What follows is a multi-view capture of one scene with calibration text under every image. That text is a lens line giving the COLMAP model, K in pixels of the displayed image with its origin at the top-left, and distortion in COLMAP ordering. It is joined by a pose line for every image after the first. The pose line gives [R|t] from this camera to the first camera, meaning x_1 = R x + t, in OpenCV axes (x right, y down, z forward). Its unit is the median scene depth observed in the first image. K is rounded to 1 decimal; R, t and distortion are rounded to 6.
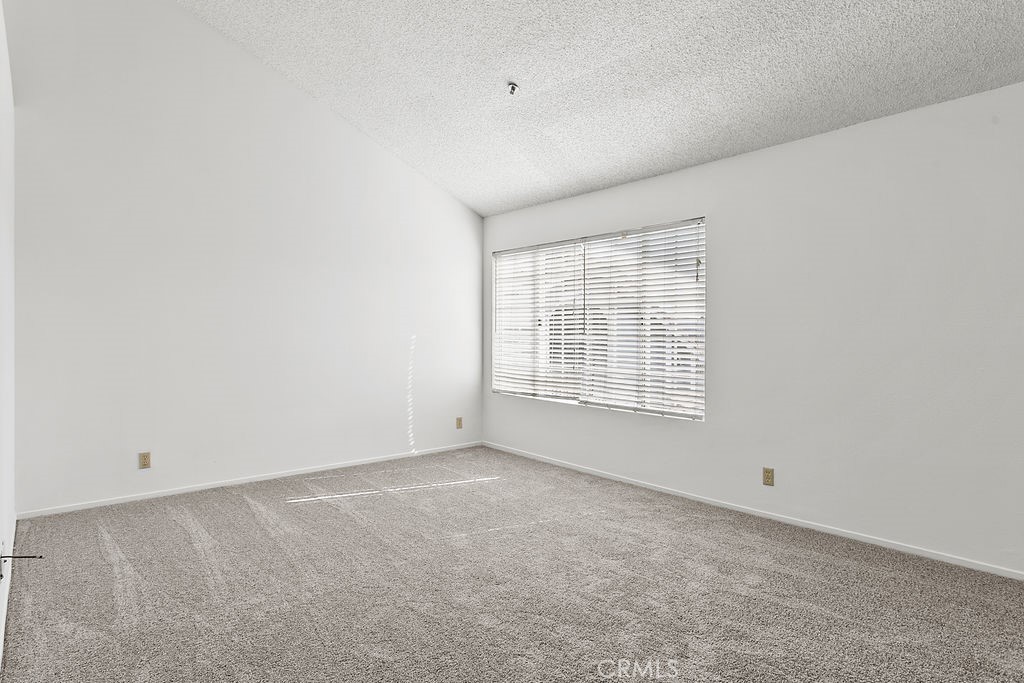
lens RADIAL K [[546.8, 0, 505.9], [0, 546.8, 344.7], [0, 0, 1]] dist [-0.005366, 0.001002]
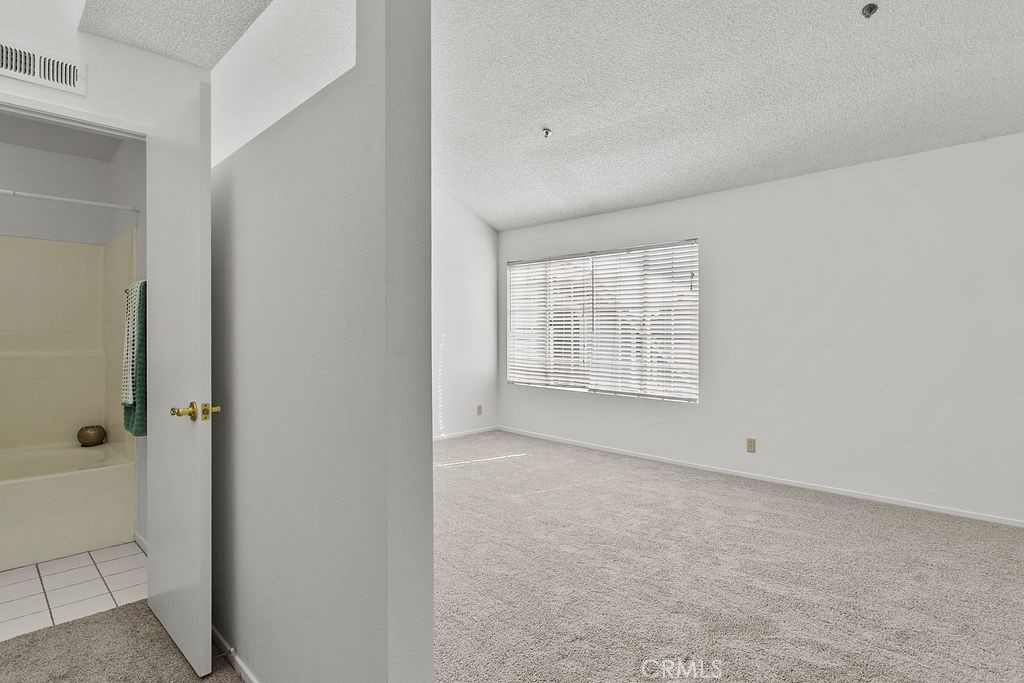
lens RADIAL K [[526.0, 0, 510.3], [0, 526.0, 336.3], [0, 0, 1]] dist [-0.004641, 0.001012]
pose [[0.996691, -0.003288, 0.081220, -0.158534], [0.004142, 0.999938, -0.010348, -0.000777], [-0.081181, 0.010650, 0.996642, -0.156366]]
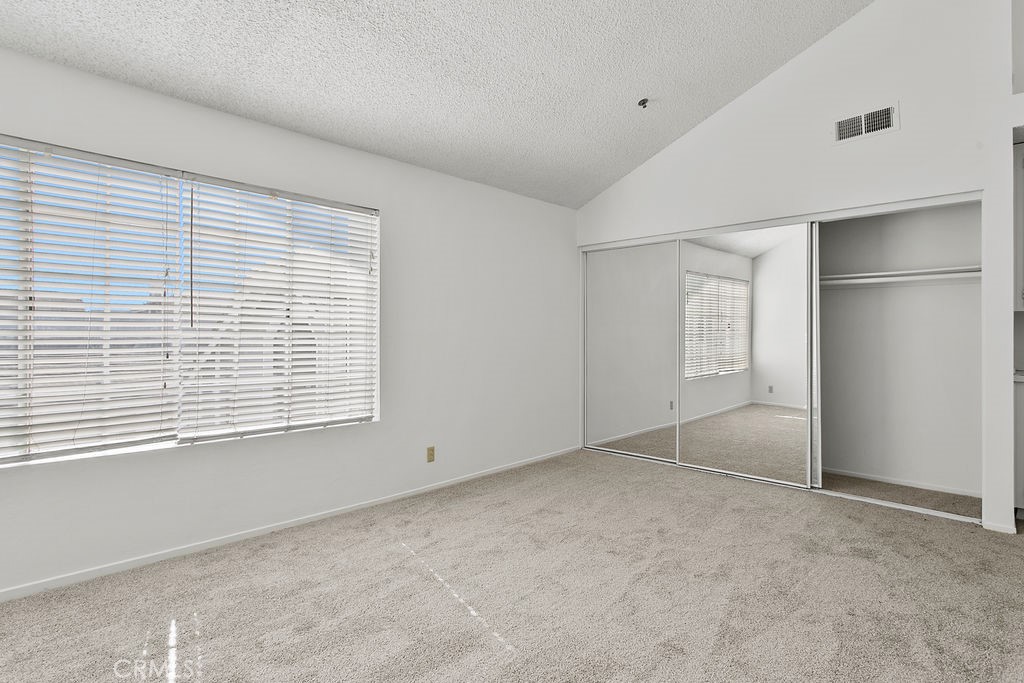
lens RADIAL K [[526.0, 0, 503.2], [0, 526.0, 334.5], [0, 0, 1]] dist [-0.004641, 0.001012]
pose [[-0.088588, -0.006517, 0.996047, -0.583987], [0.010552, 0.999916, 0.007480, -0.017246], [-0.996012, 0.011172, -0.088512, 0.858502]]
